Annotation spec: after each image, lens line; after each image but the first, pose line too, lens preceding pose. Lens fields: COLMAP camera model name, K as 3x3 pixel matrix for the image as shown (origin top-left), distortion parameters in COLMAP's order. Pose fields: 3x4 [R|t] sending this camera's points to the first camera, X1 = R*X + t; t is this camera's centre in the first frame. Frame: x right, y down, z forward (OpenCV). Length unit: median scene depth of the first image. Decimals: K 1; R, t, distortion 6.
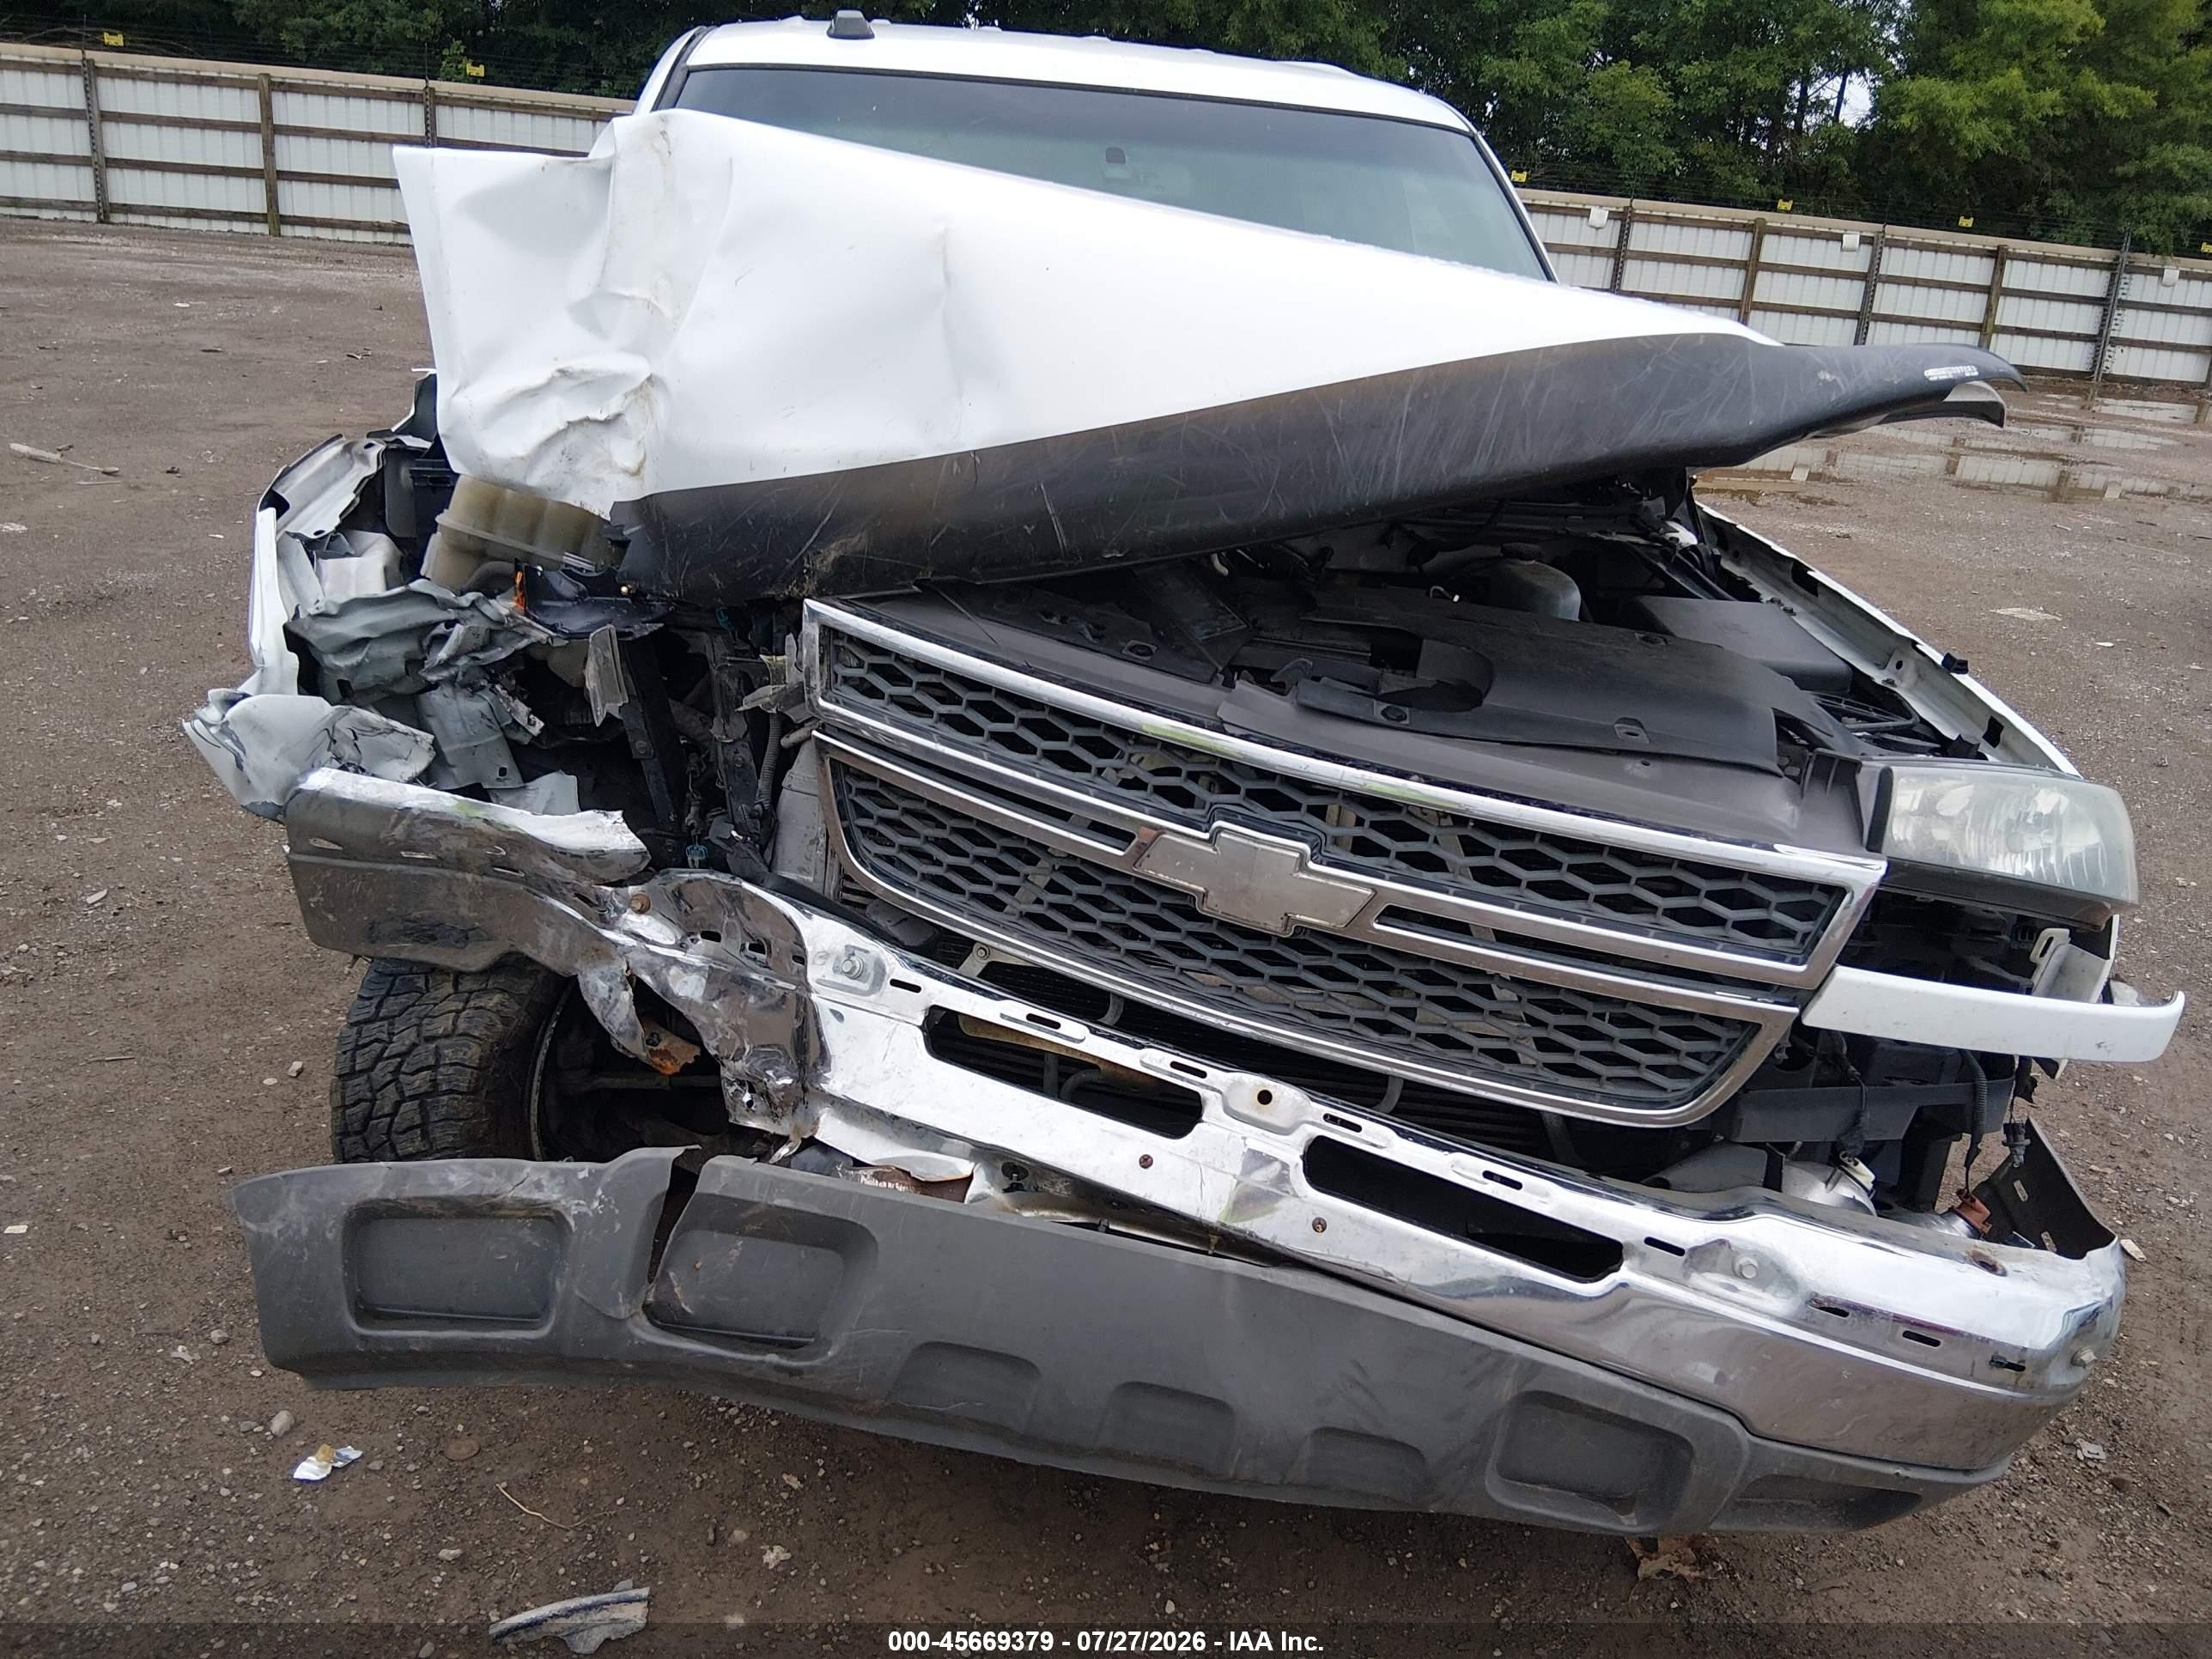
lens RADIAL K [[1676.0, 0, 1111.0], [0, 1676.0, 834.7], [0, 0, 1]] dist [0.069746, -0.106877]
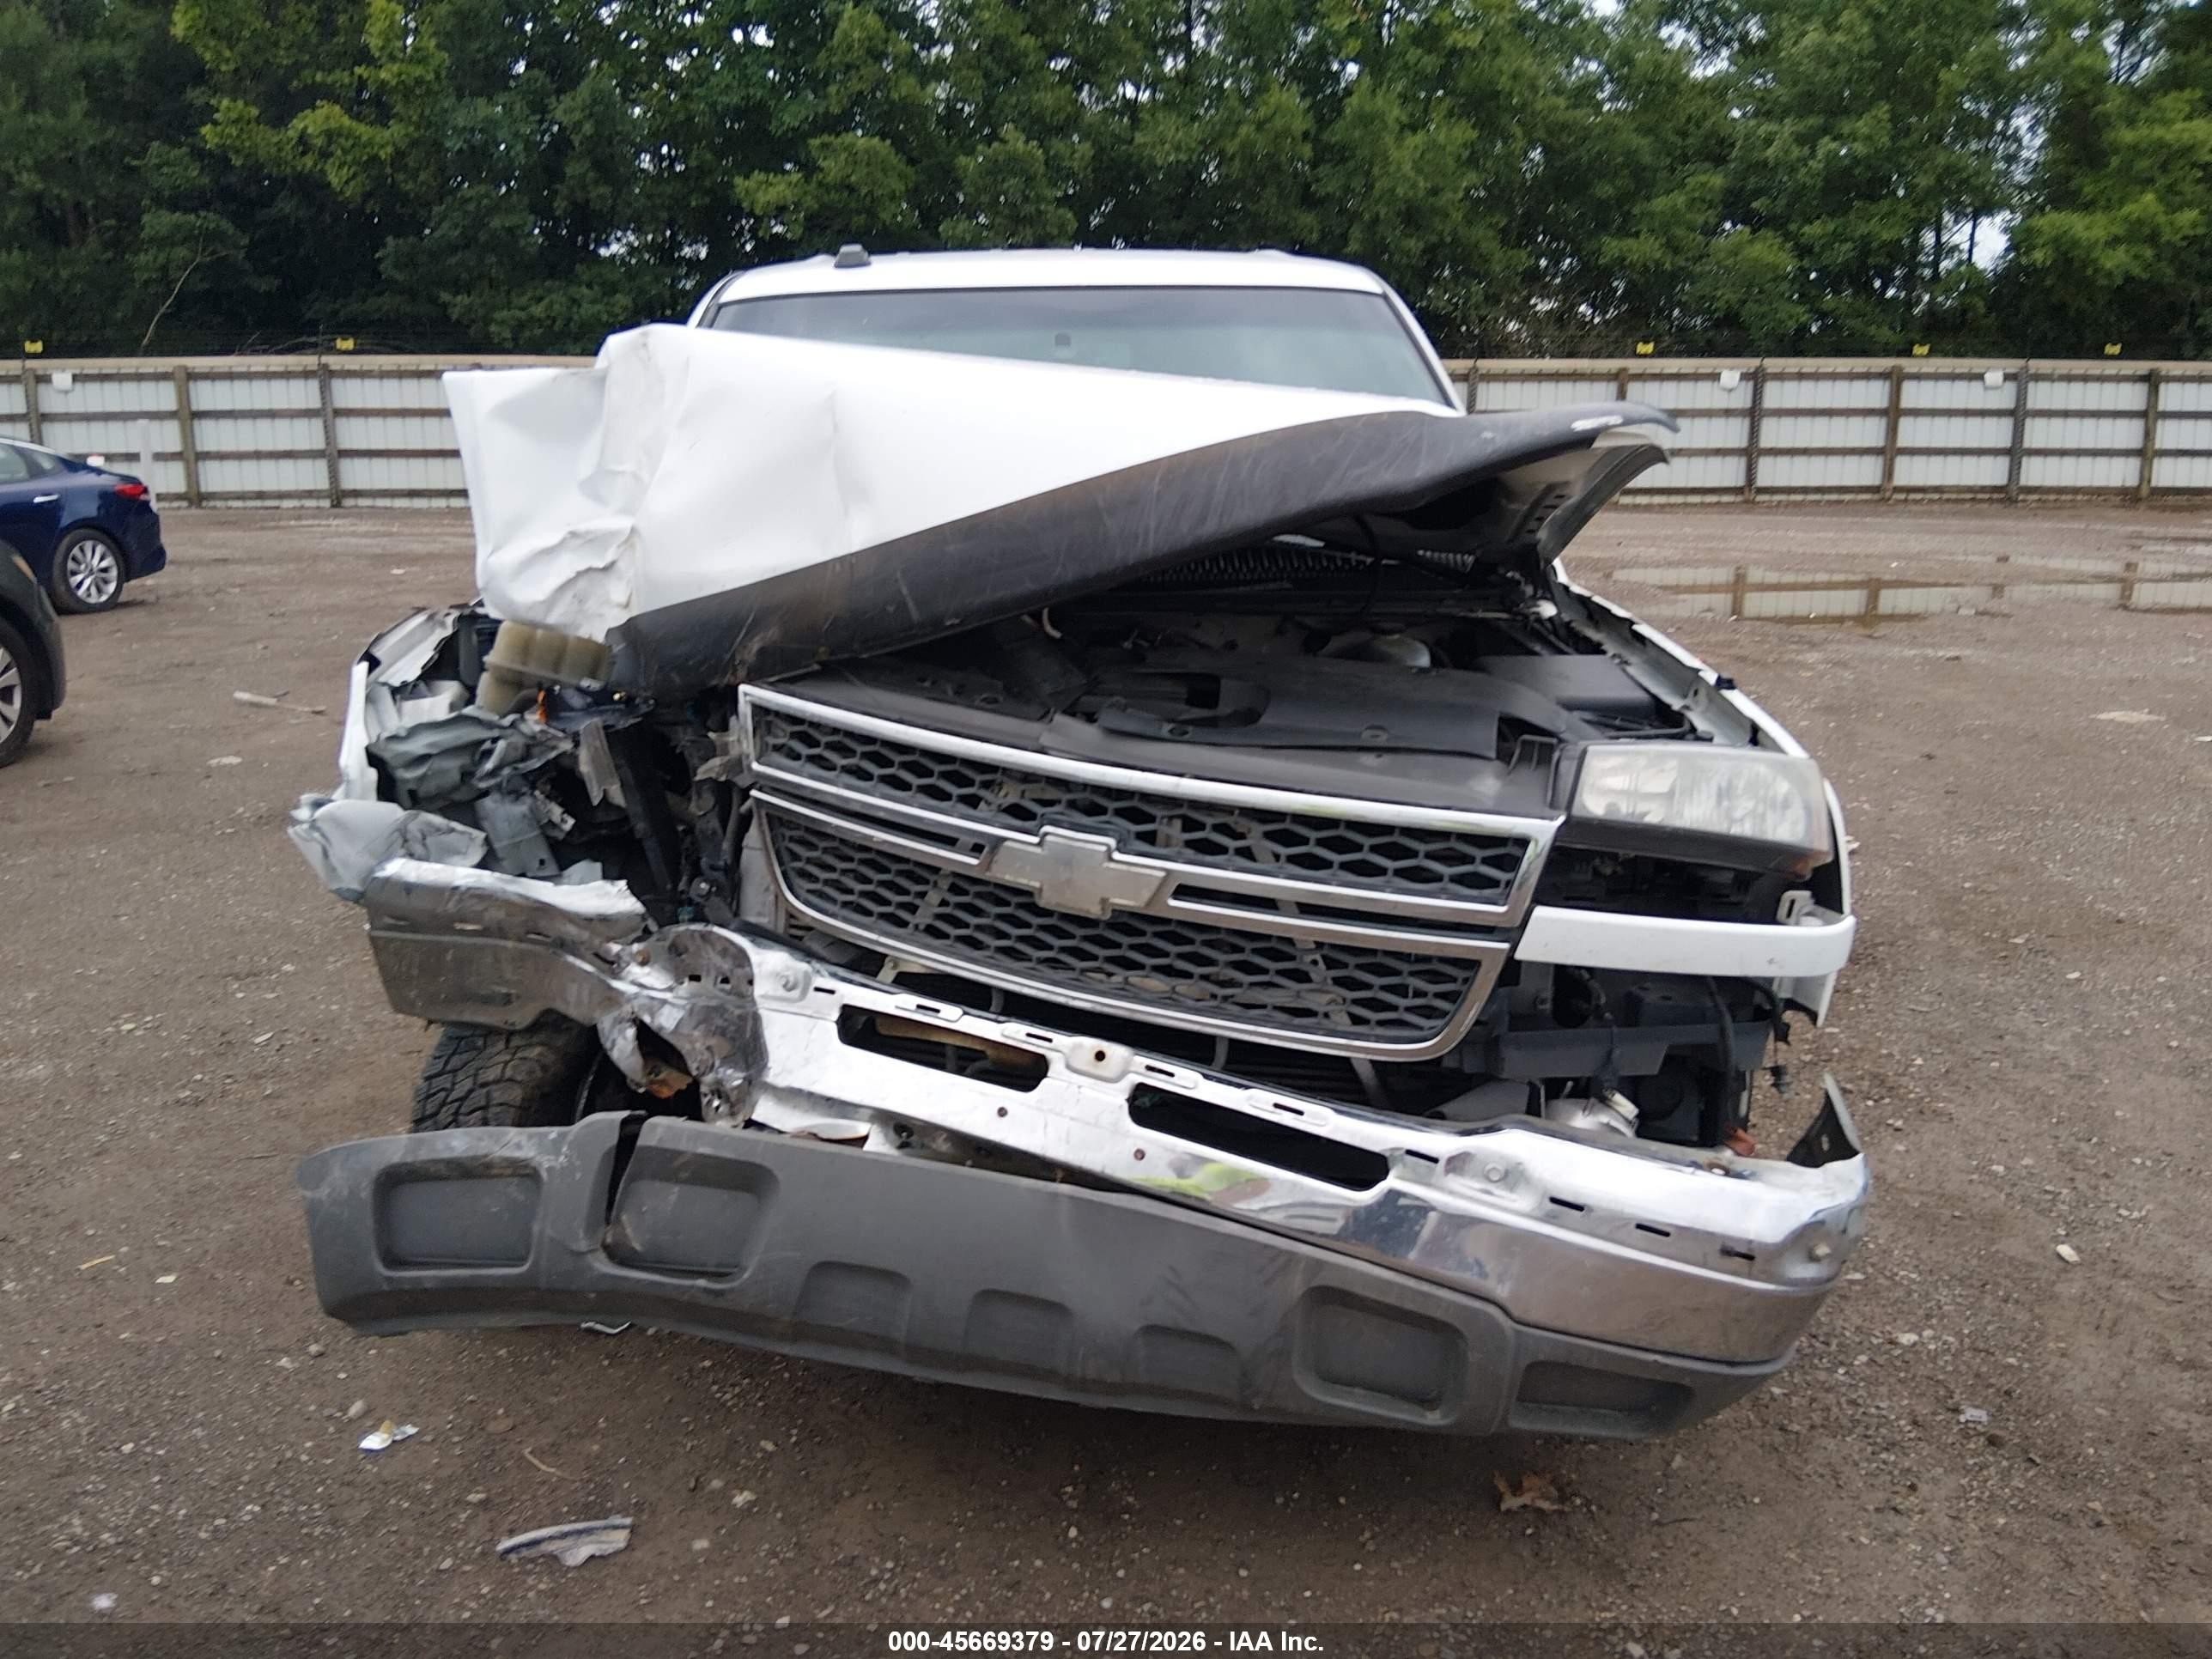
lens RADIAL K [[1715.7, 0, 1106.0], [0, 1715.7, 829.5], [0, 0, 1]] dist [0.077640, -0.115142]
pose [[0.991095, -0.059344, -0.119200, 0.217771], [0.043748, 0.990621, -0.129443, 0.133927], [0.125764, 0.123076, 0.984396, -0.200770]]
